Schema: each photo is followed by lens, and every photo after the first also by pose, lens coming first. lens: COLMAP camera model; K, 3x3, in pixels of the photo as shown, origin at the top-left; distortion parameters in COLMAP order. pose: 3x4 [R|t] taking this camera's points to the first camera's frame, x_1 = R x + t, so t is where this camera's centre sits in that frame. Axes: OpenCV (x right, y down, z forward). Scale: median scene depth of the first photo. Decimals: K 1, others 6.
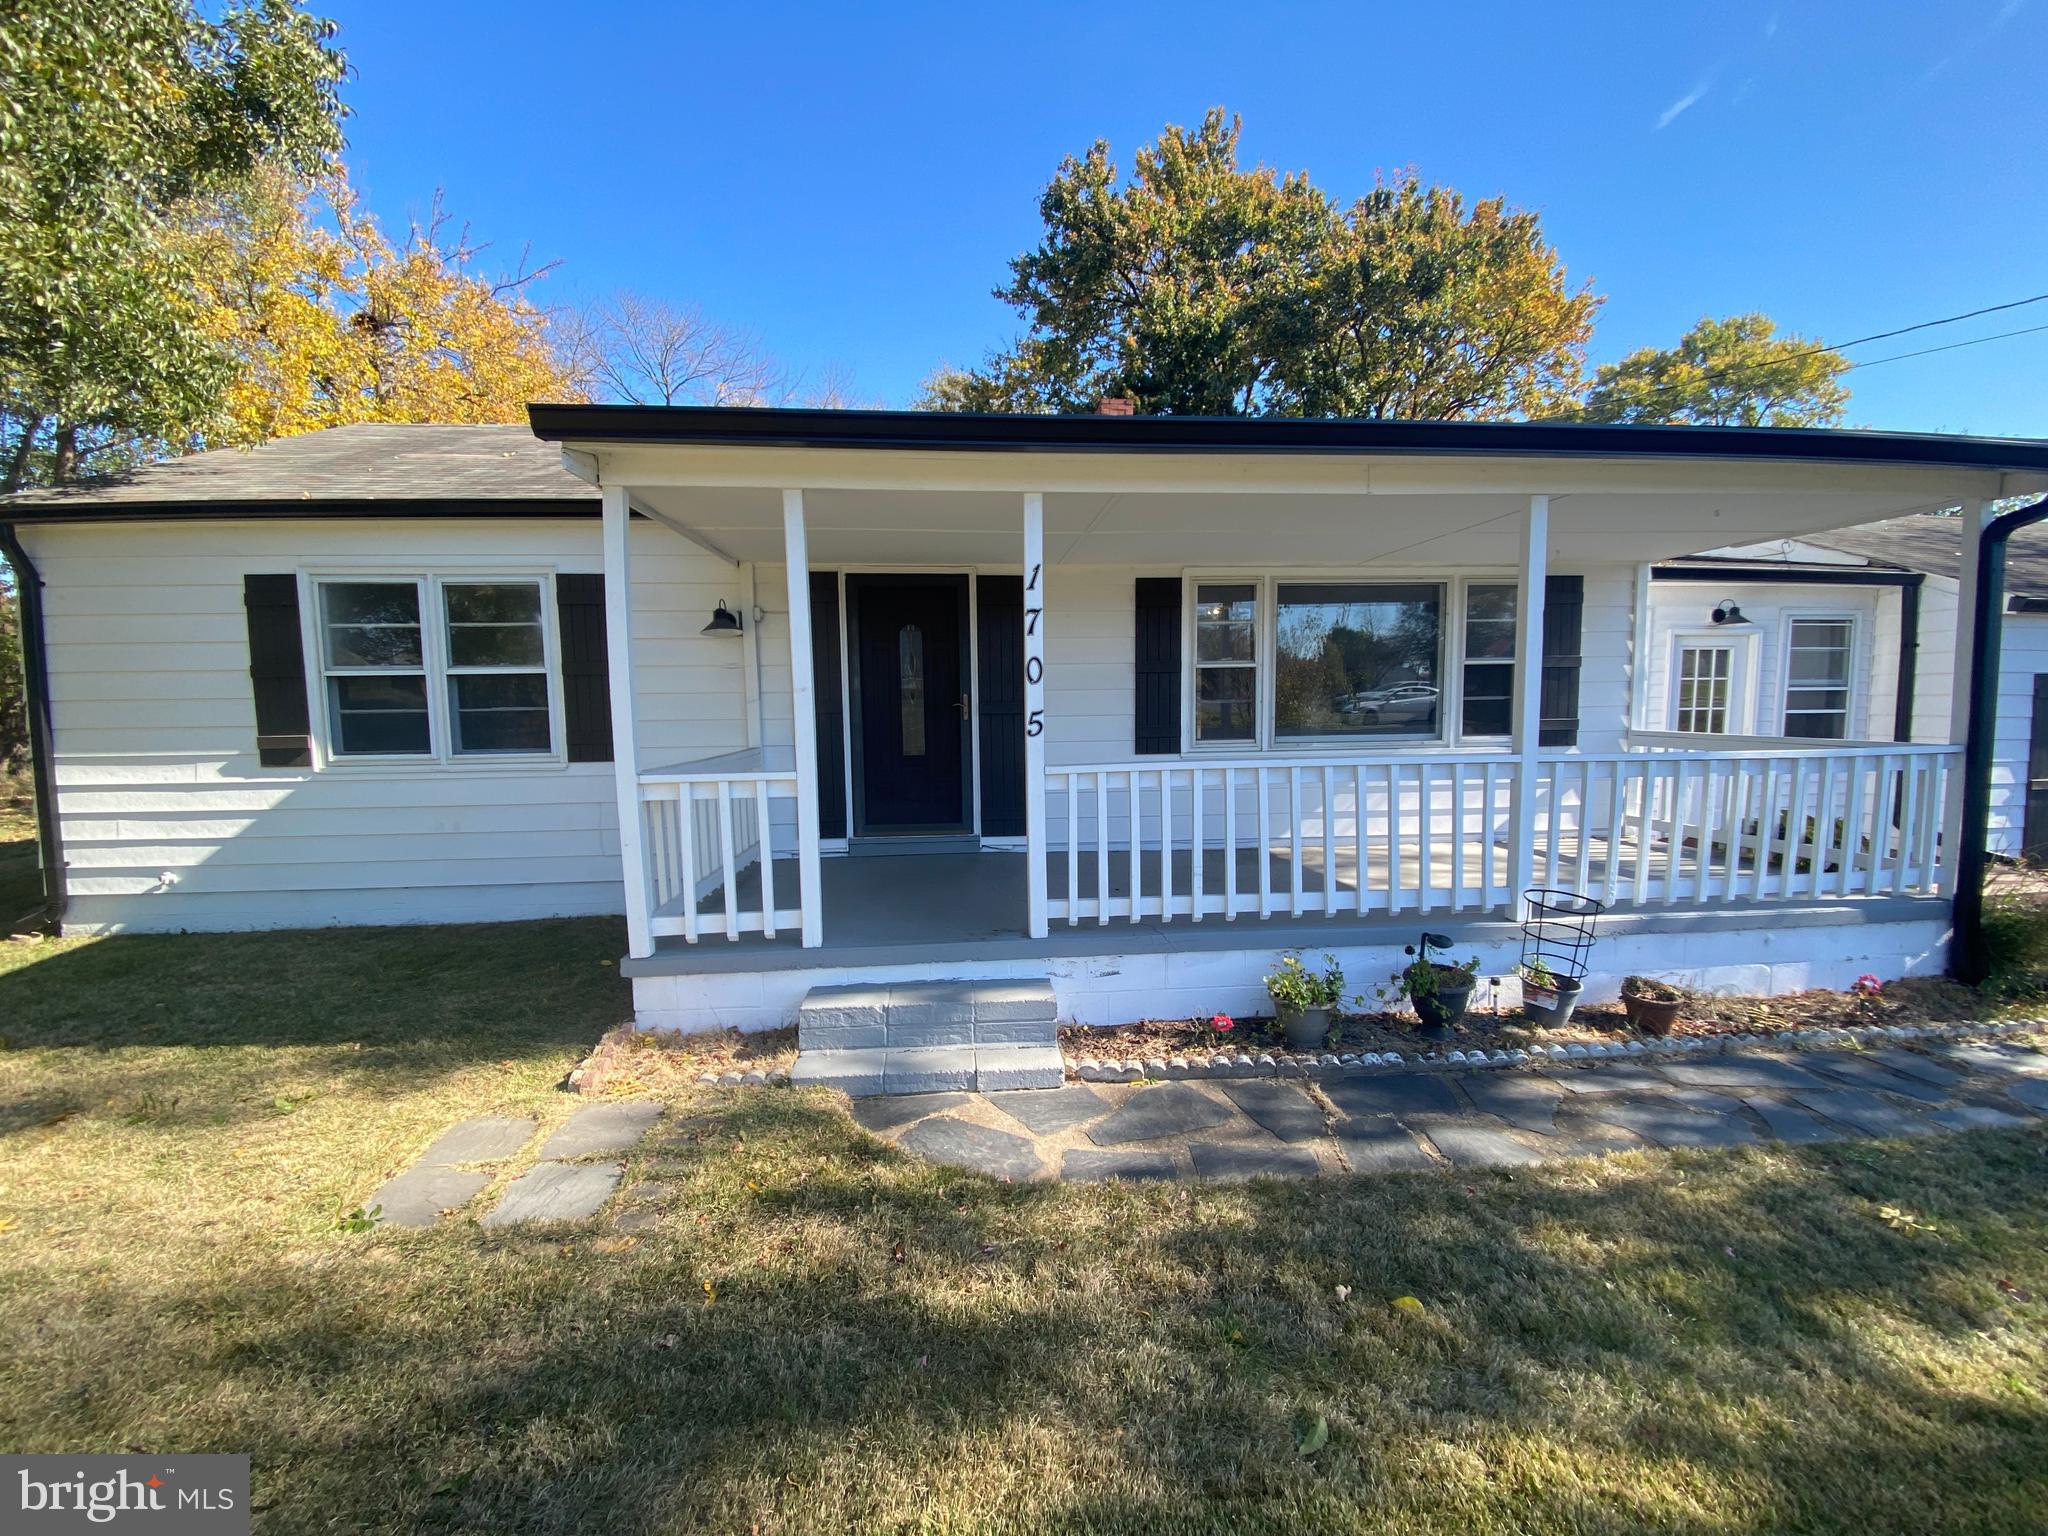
lens RADIAL K [[819.7, 0, 1024.0], [0, 819.7, 768.0], [0, 0, 1]] dist [0.016335, -0.017870]
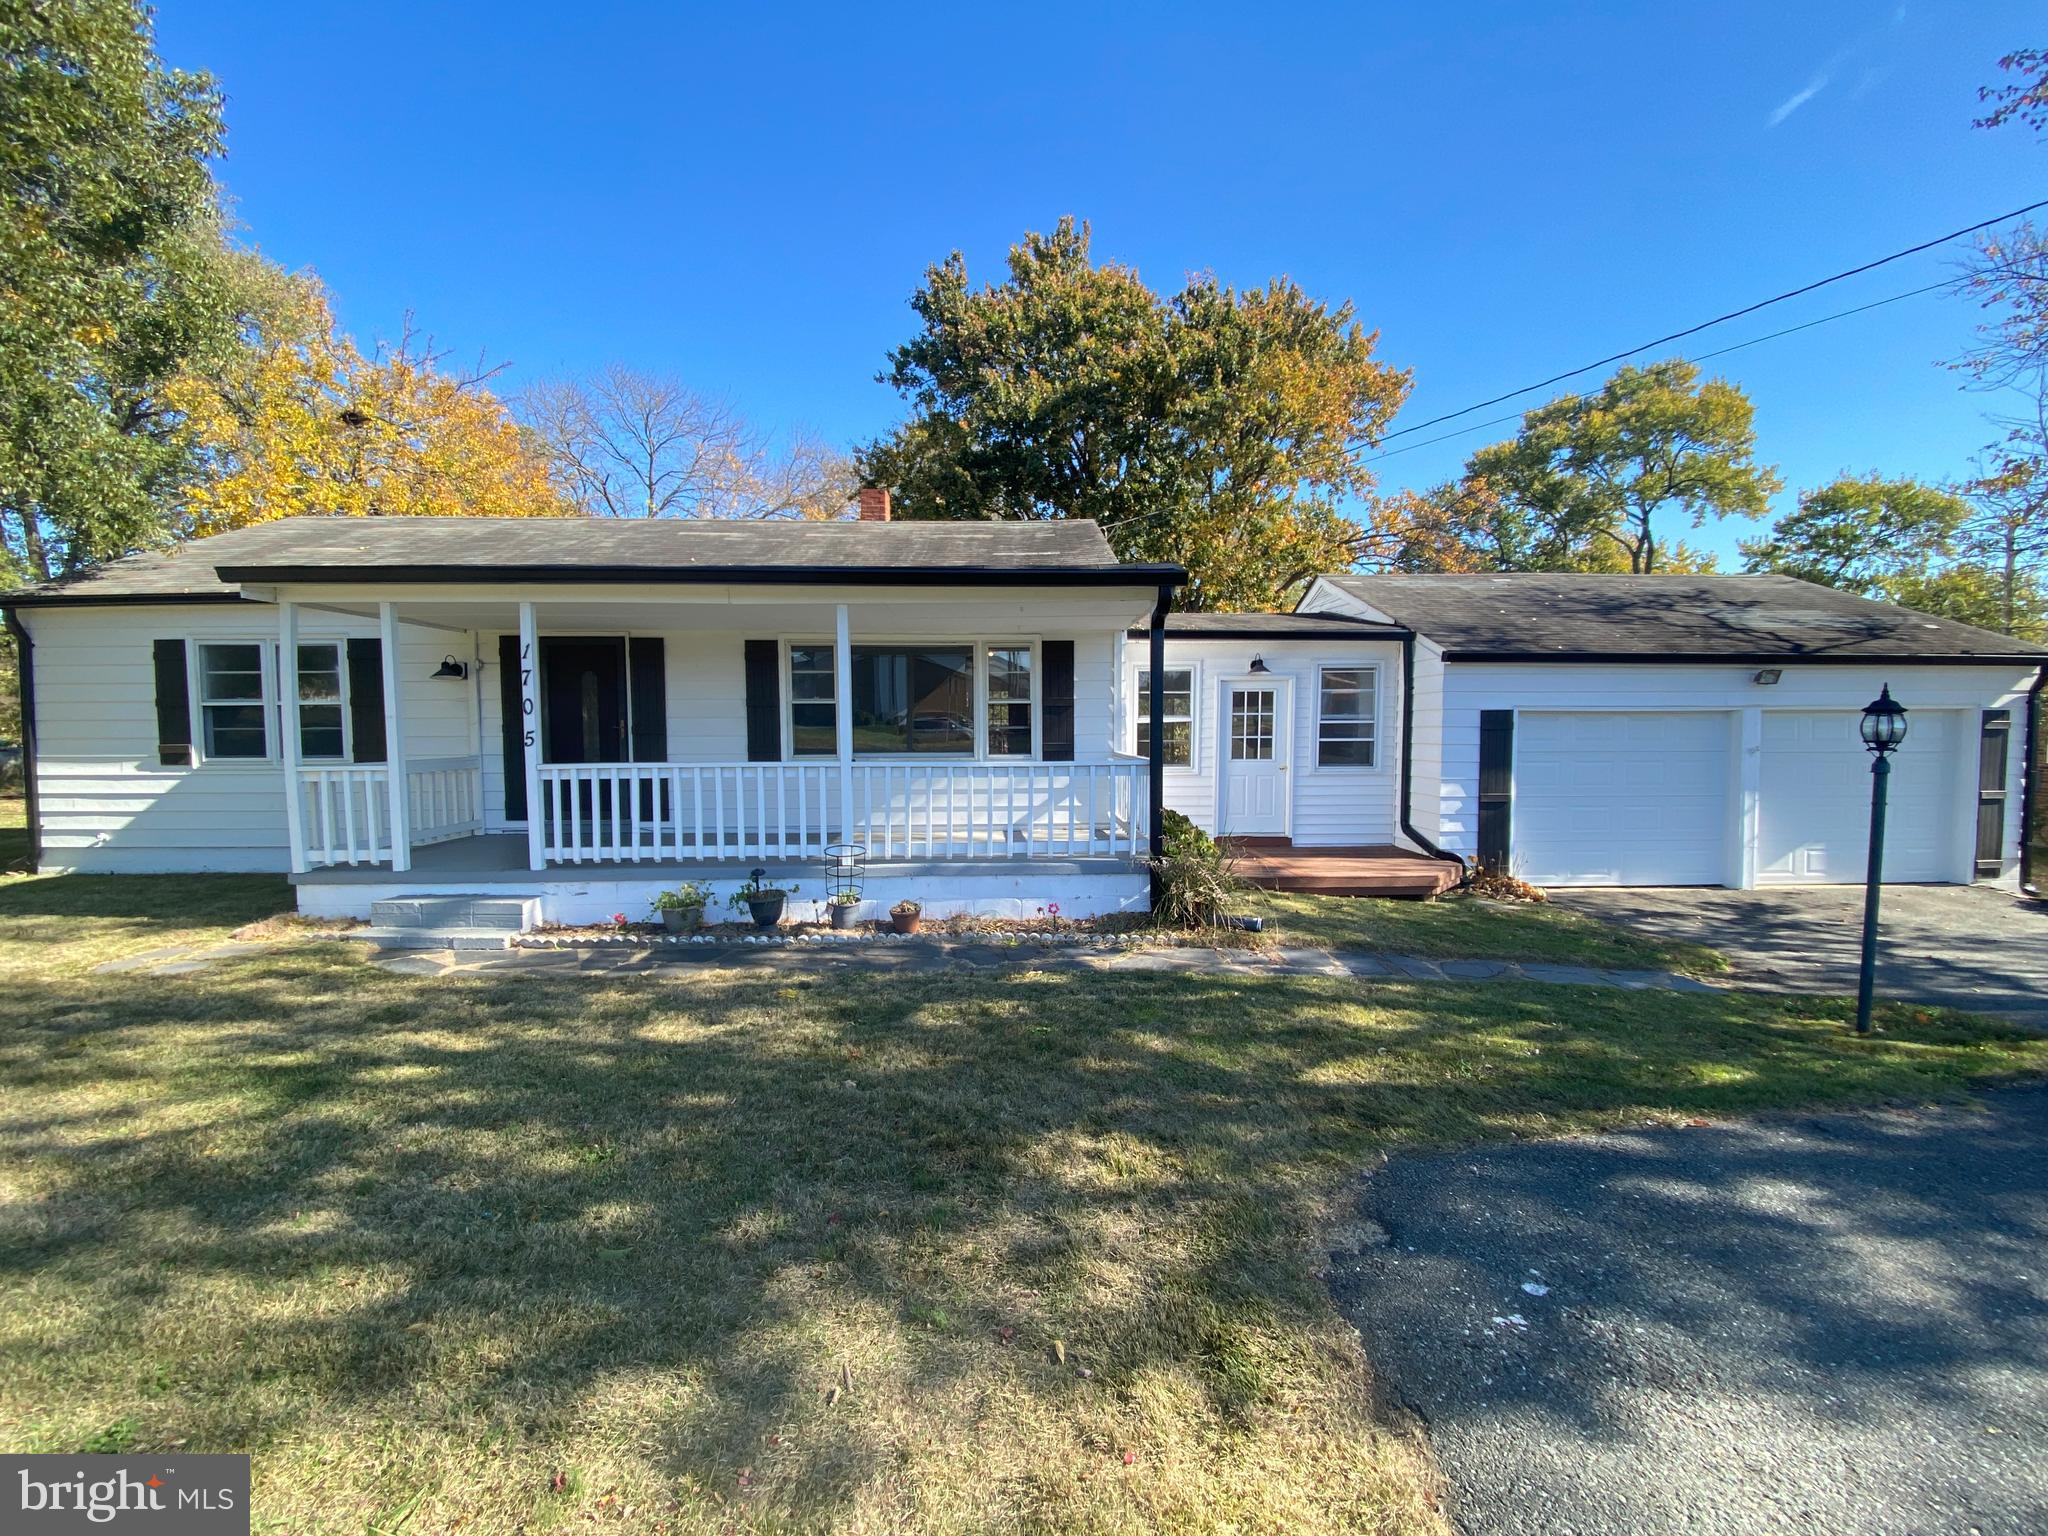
lens RADIAL K [[819.7, 0, 1024.0], [0, 819.7, 768.0], [0, 0, 1]] dist [0.016335, -0.017870]
pose [[0.998061, 0.012400, -0.061001, 0.762886], [-0.014218, 0.999465, -0.029457, 0.026208], [0.060603, 0.030267, 0.997703, -0.415530]]
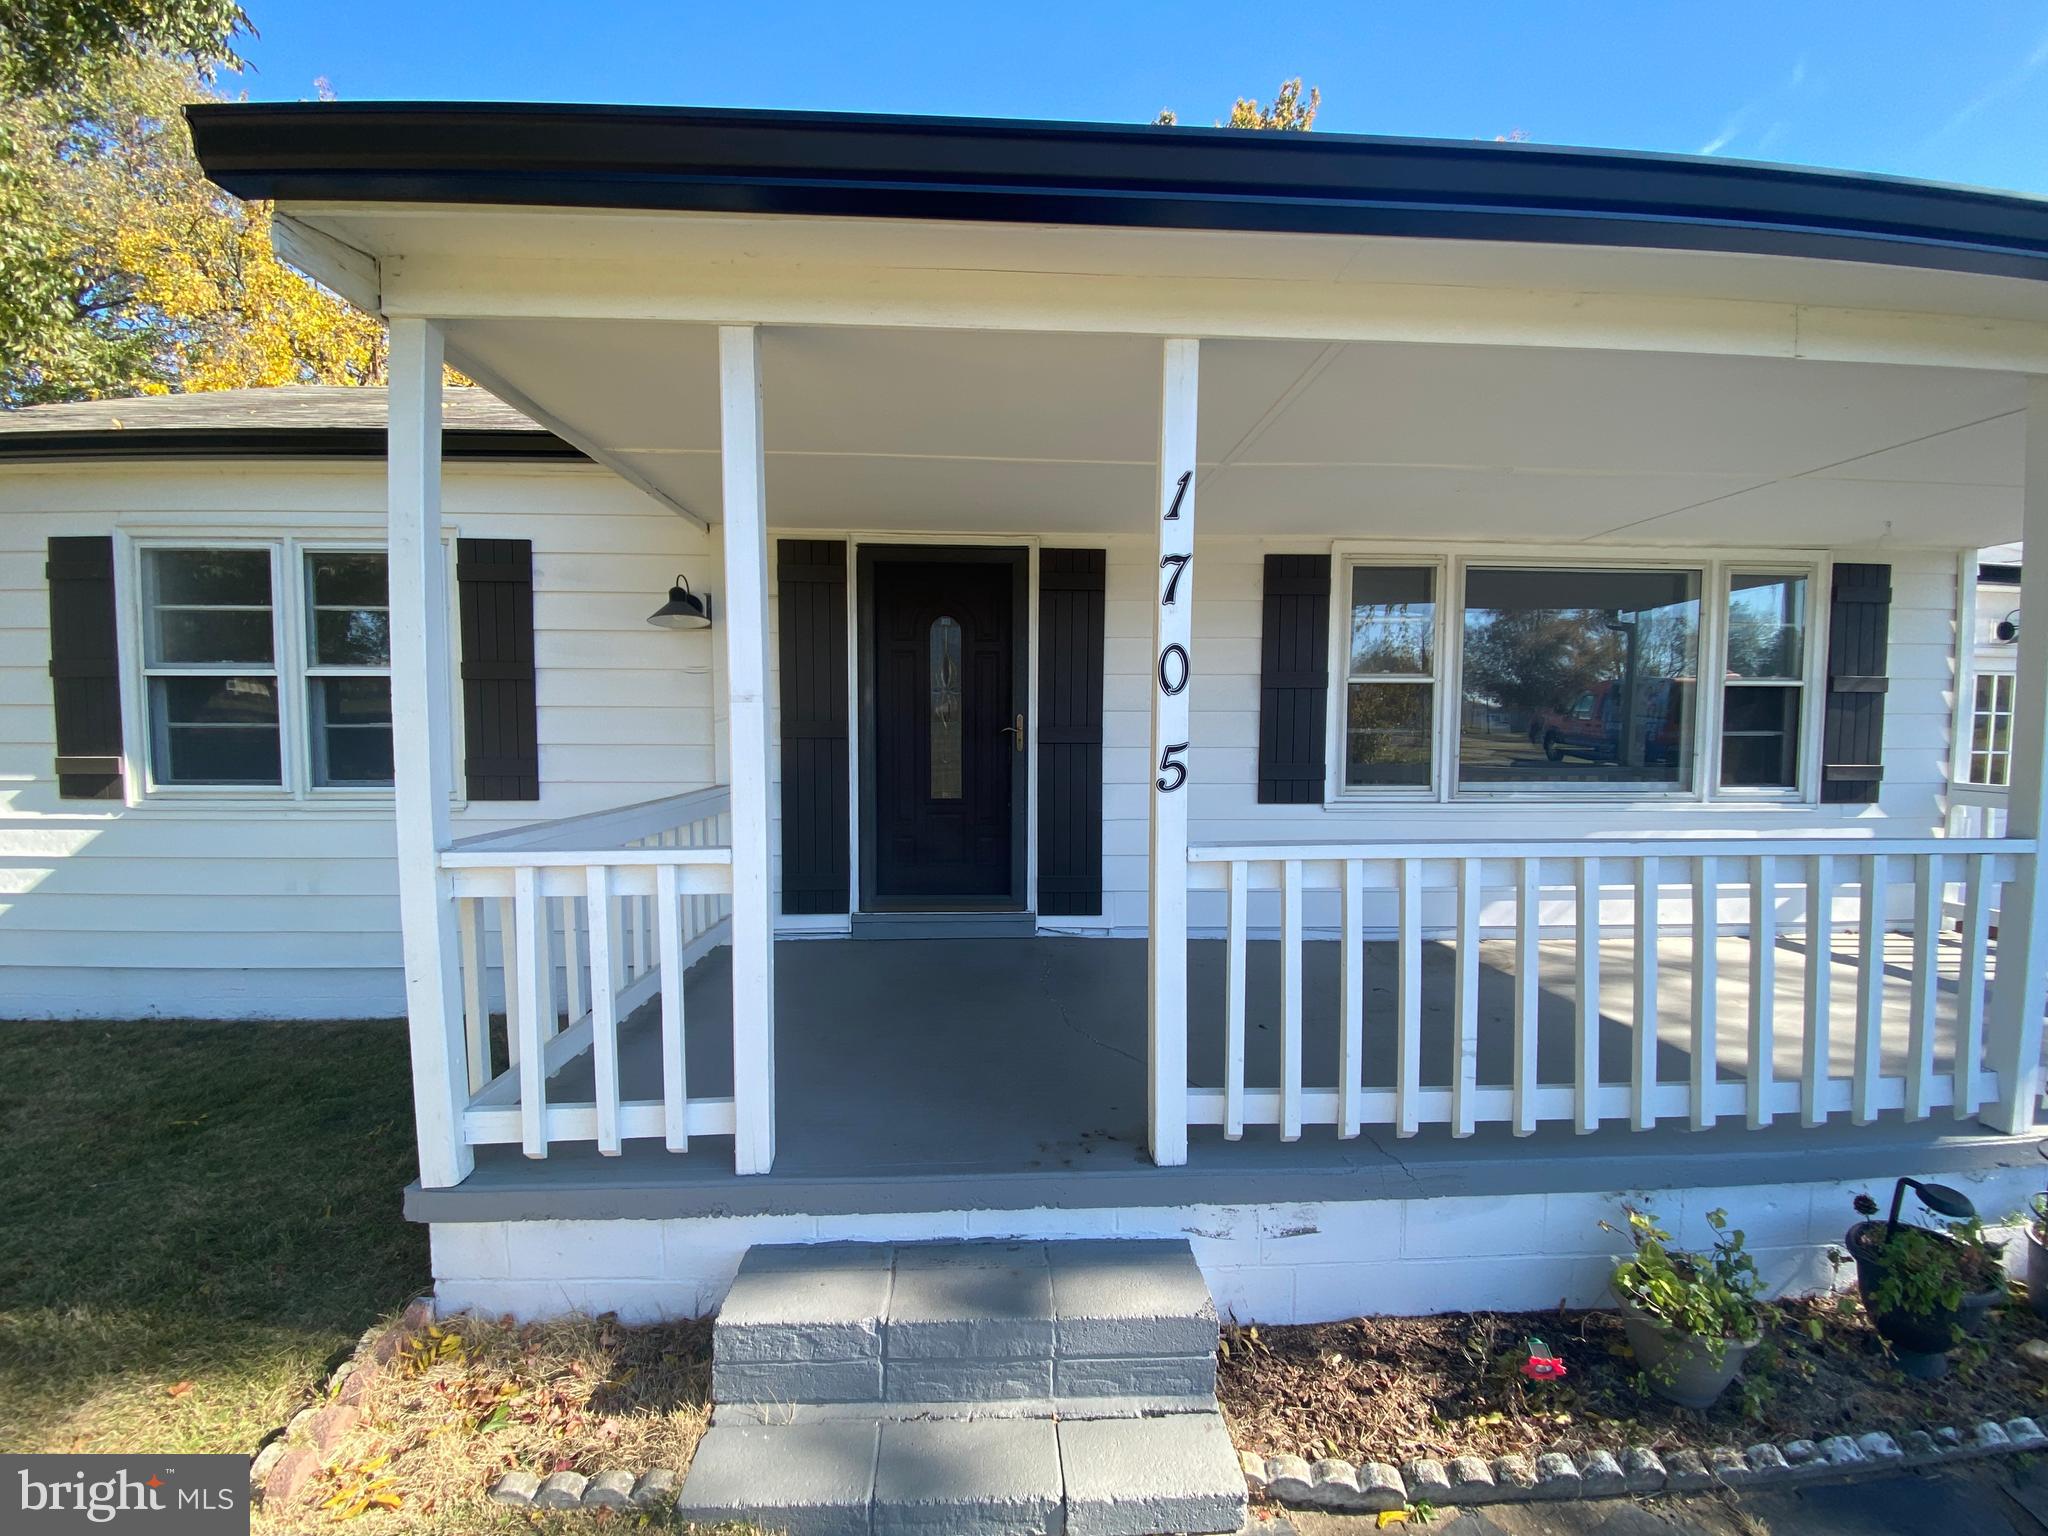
lens RADIAL K [[828.8, 0, 1024.0], [0, 828.8, 768.0], [0, 0, 1]] dist [0.000485, -0.010695]
pose [[0.999089, 0.019219, -0.038111, -0.043197], [-0.020370, 0.999341, -0.030051, -0.024190], [0.037508, 0.030800, 0.998822, 0.307147]]
